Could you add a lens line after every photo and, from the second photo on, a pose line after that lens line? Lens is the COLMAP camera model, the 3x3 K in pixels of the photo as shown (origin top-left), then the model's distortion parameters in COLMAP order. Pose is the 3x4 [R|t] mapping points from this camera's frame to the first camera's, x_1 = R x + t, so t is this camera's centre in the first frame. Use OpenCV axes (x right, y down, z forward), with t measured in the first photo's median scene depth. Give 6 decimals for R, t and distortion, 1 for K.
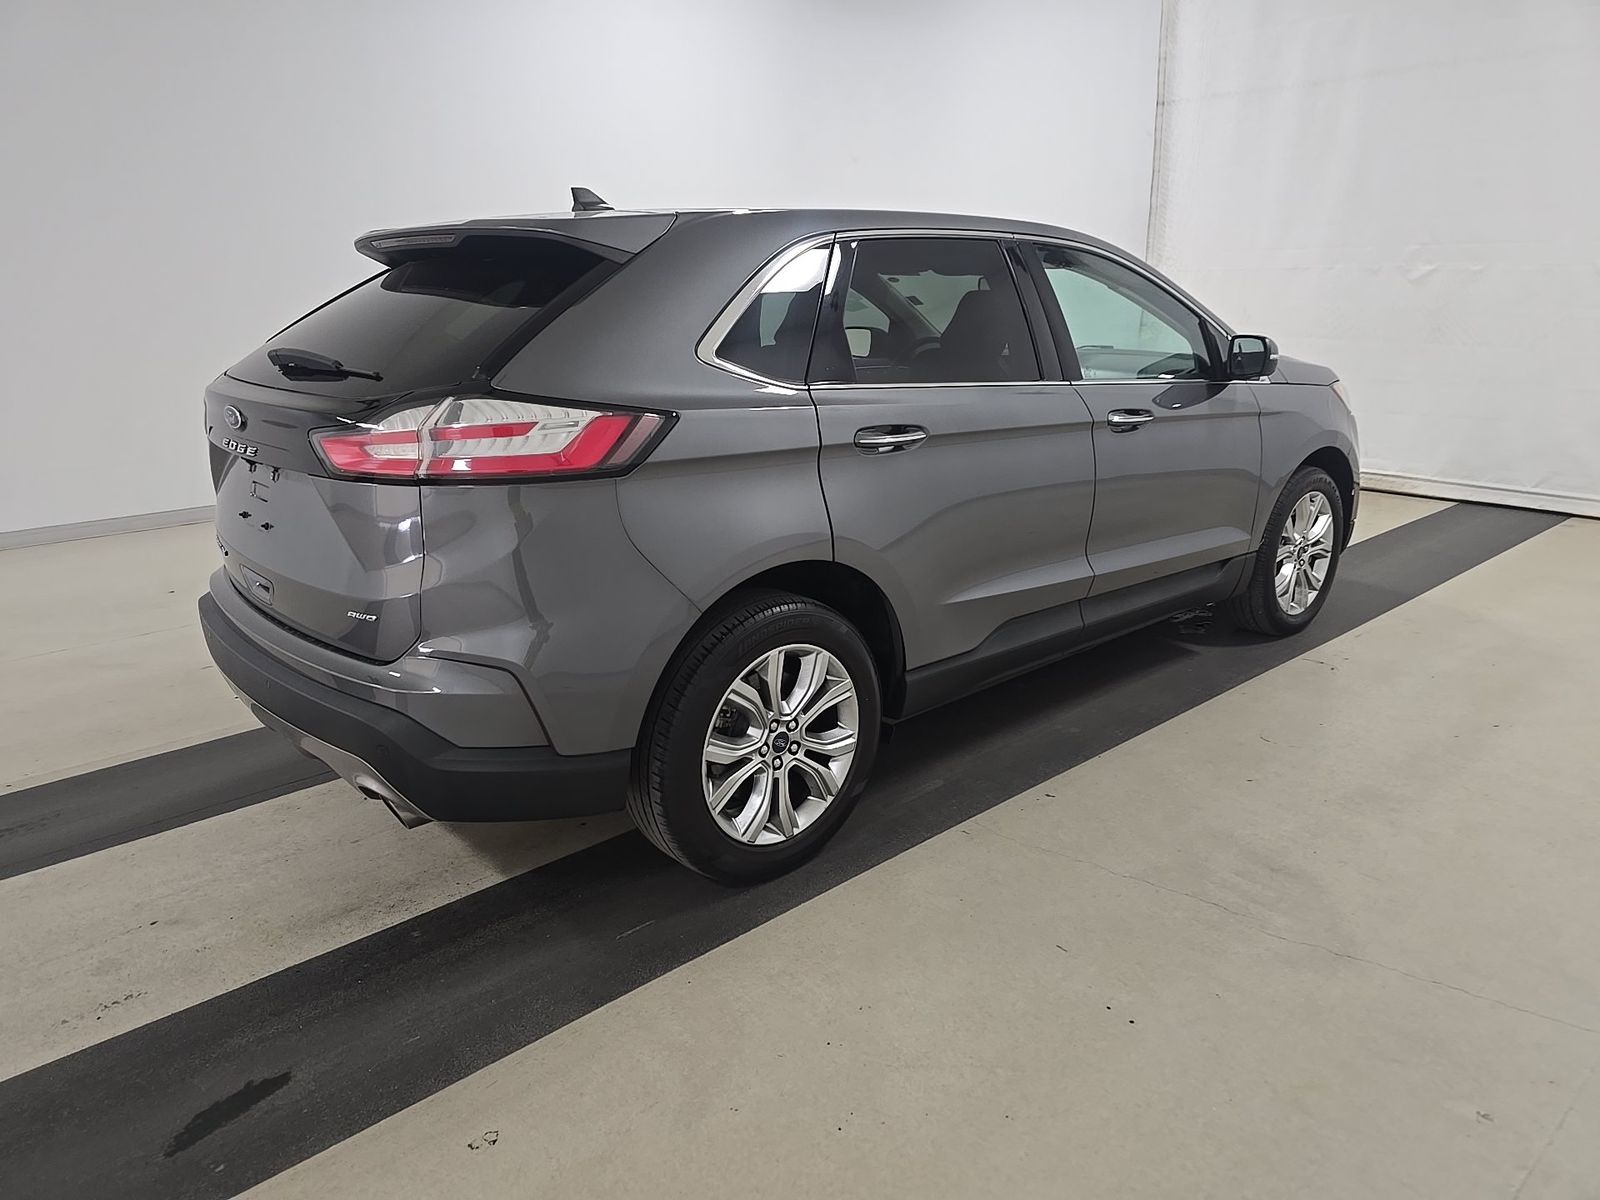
lens RADIAL K [[1111.7, 0, 800.0], [0, 1111.7, 600.0], [0, 0, 1]] dist [-0.002702, 0.000478]
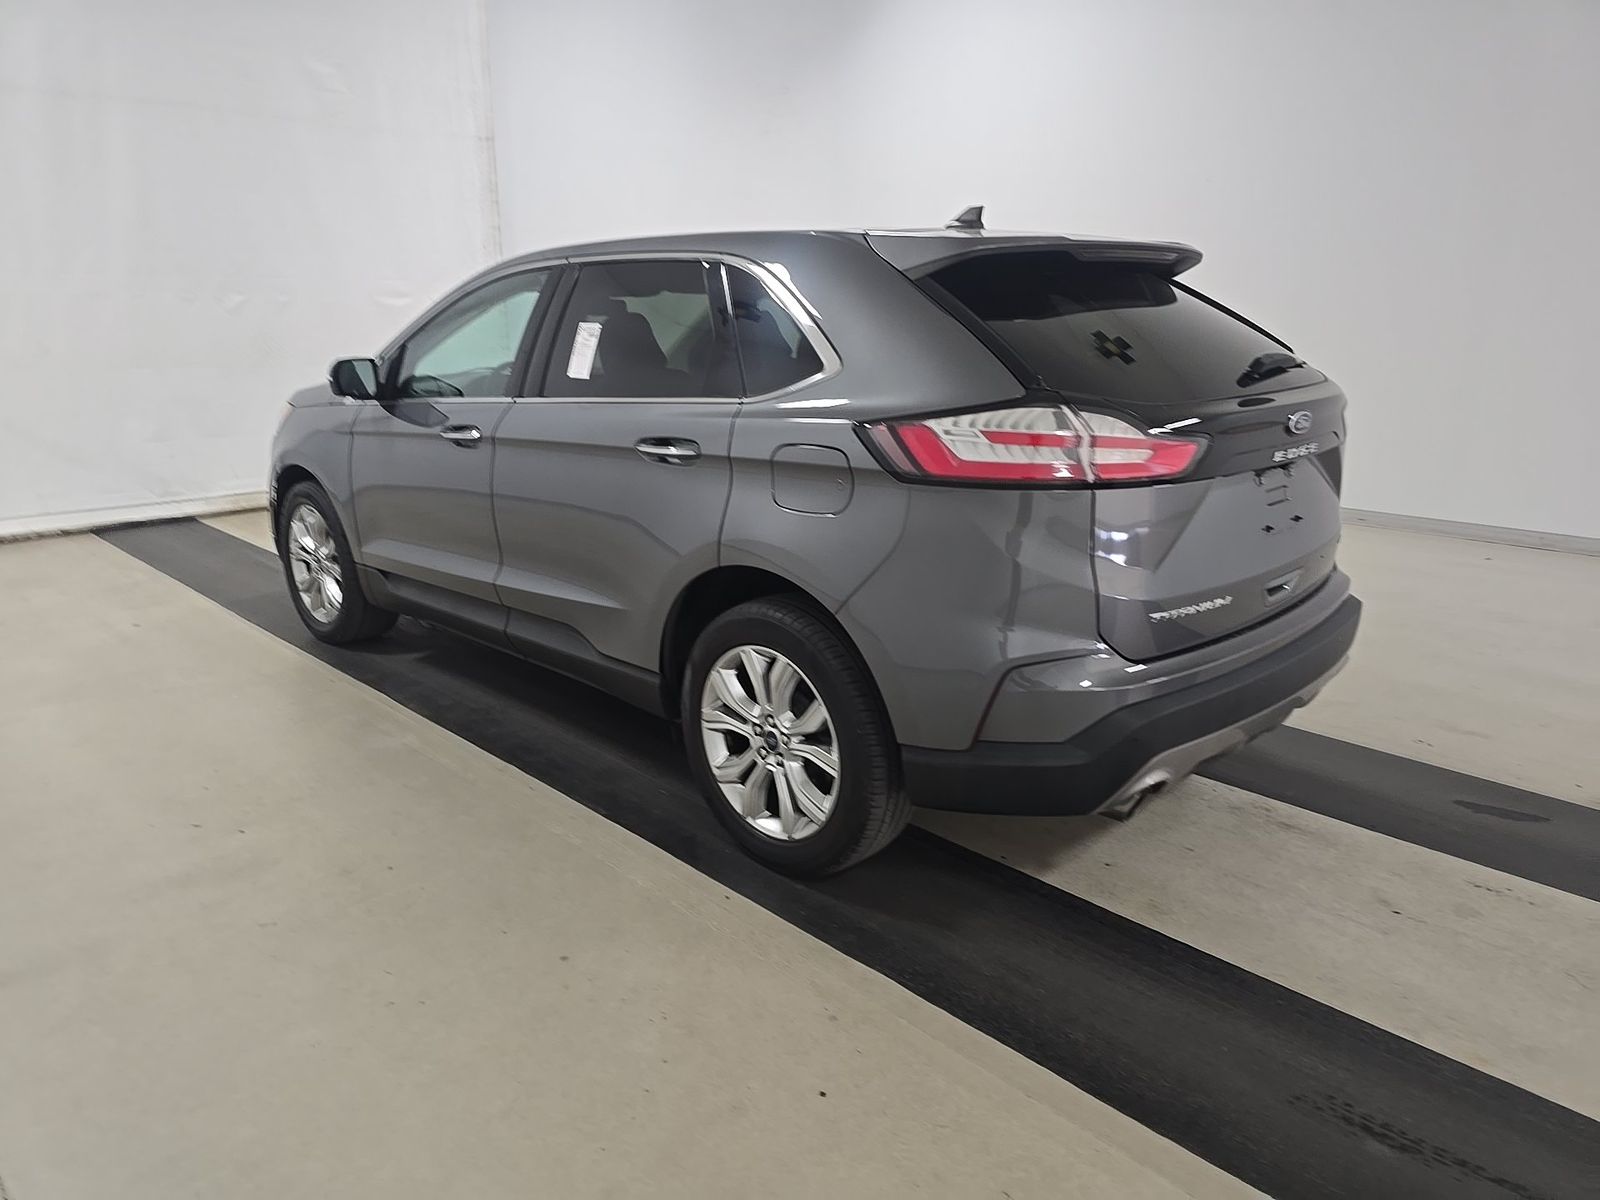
lens RADIAL K [[1111.7, 0, 800.0], [0, 1111.7, 600.0], [0, 0, 1]] dist [-0.002702, 0.000478]
pose [[-0.089507, -0.244969, 0.965390, -1.258562], [0.278645, 0.924416, 0.260406, -0.343174], [-0.956214, 0.292309, -0.014482, 1.263676]]
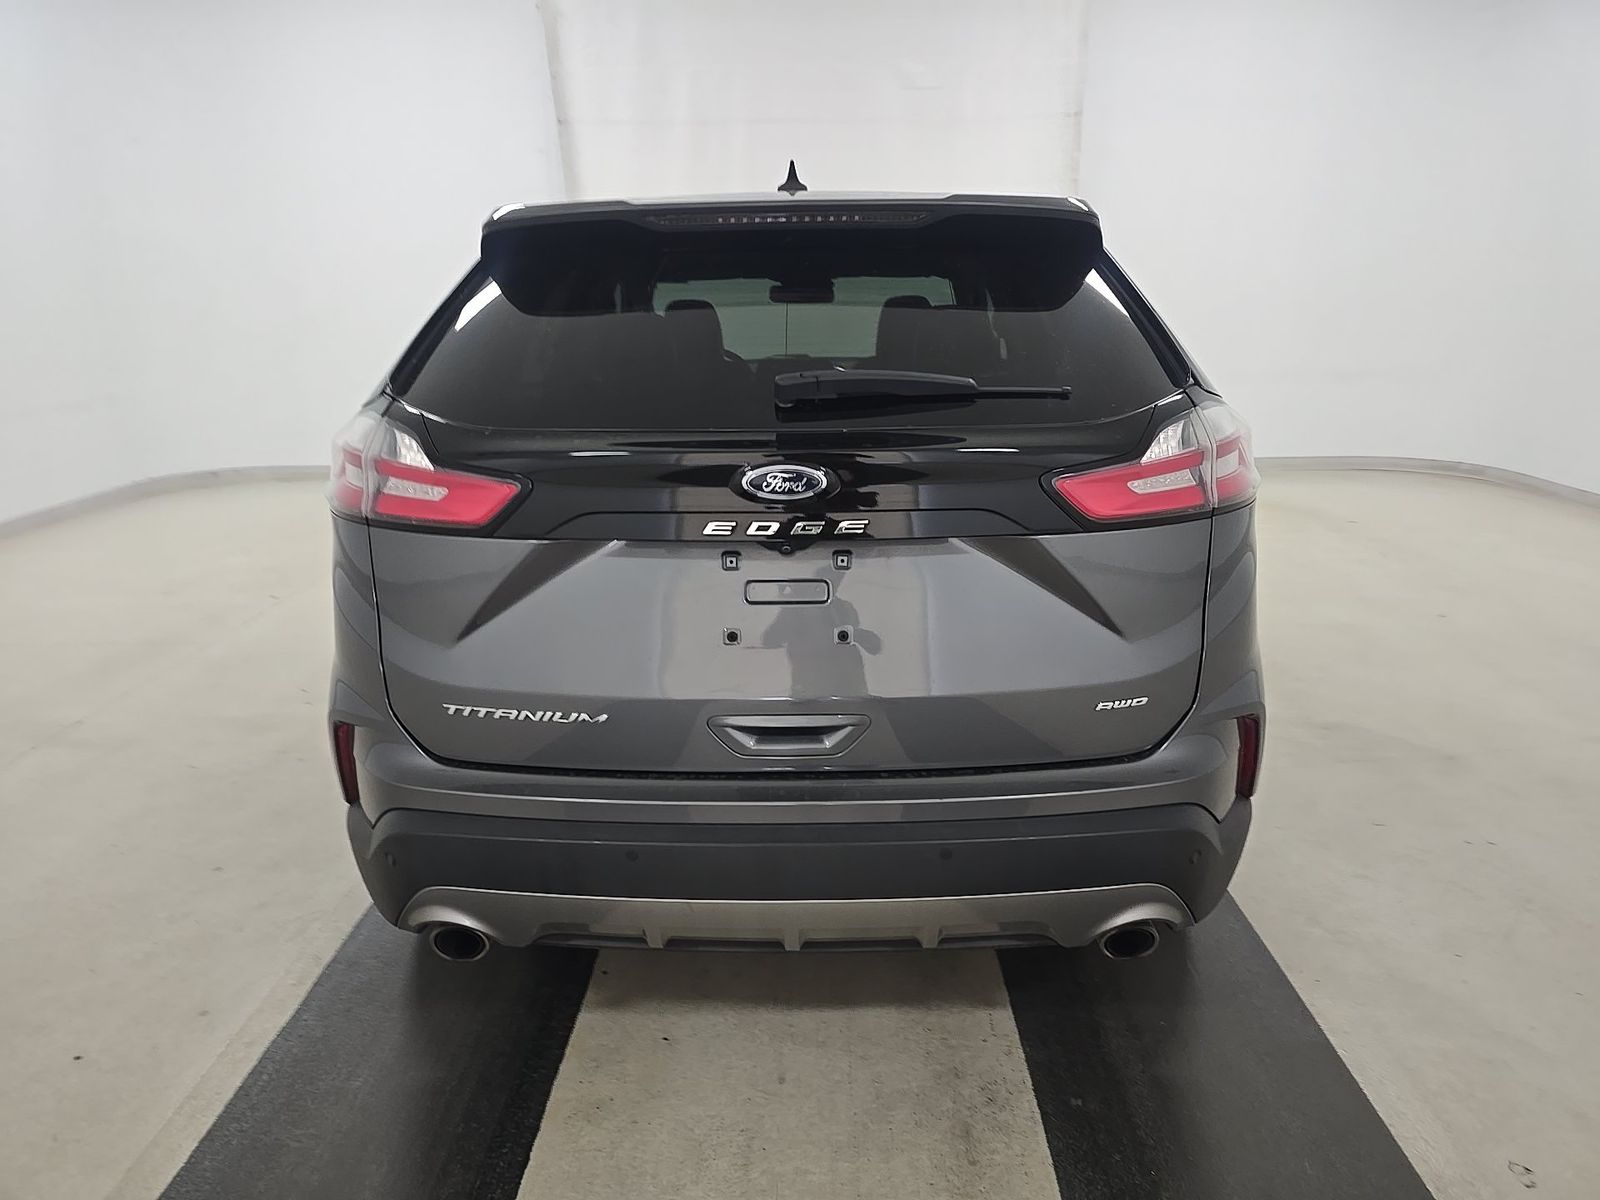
lens RADIAL K [[1111.7, 0, 800.0], [0, 1111.7, 600.0], [0, 0, 1]] dist [-0.002702, 0.000478]
pose [[0.670059, -0.193934, 0.716527, -0.815442], [0.210748, 0.975250, 0.066879, -0.116002], [-0.711763, 0.106194, 0.694346, 0.470191]]
